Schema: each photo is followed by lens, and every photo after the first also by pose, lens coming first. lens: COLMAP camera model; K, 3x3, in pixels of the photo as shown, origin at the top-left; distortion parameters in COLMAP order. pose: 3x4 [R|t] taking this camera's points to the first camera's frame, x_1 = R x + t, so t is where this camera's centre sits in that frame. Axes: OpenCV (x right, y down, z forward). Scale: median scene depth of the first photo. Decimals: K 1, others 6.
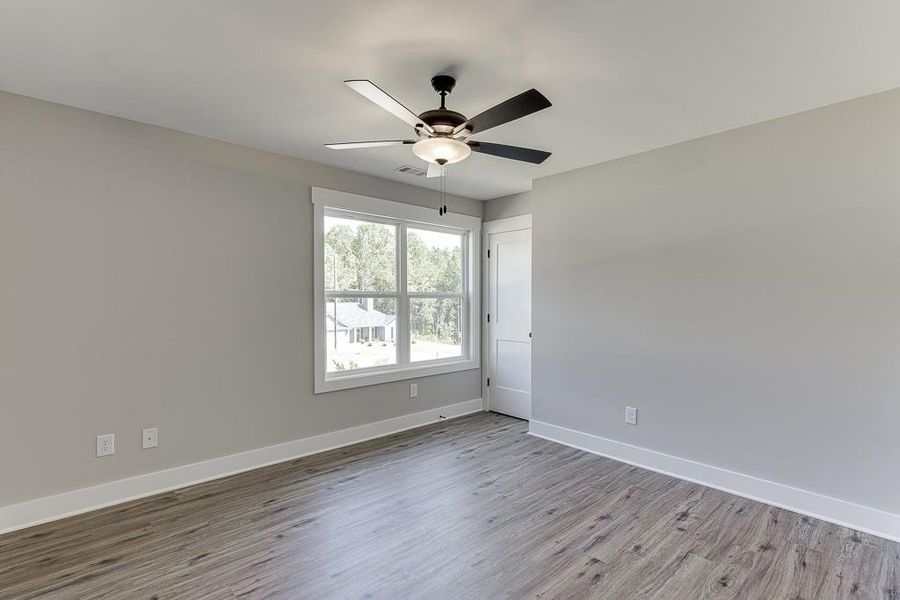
lens RADIAL K [[424.0, 0, 456.0], [0, 424.0, 303.2], [0, 0, 1]] dist [-0.003947, -0.000055]
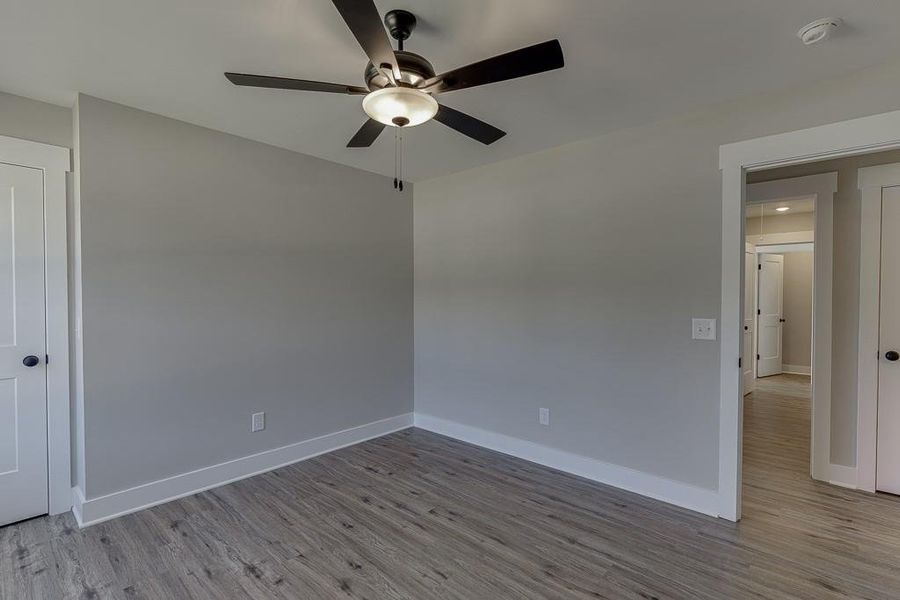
lens RADIAL K [[424.0, 0, 456.0], [0, 424.0, 303.2], [0, 0, 1]] dist [-0.003947, -0.000055]
pose [[-0.100587, -0.017259, 0.994779, -0.740921], [0.009311, 0.999789, 0.018287, -0.012361], [-0.994885, 0.011102, -0.100405, 0.879031]]
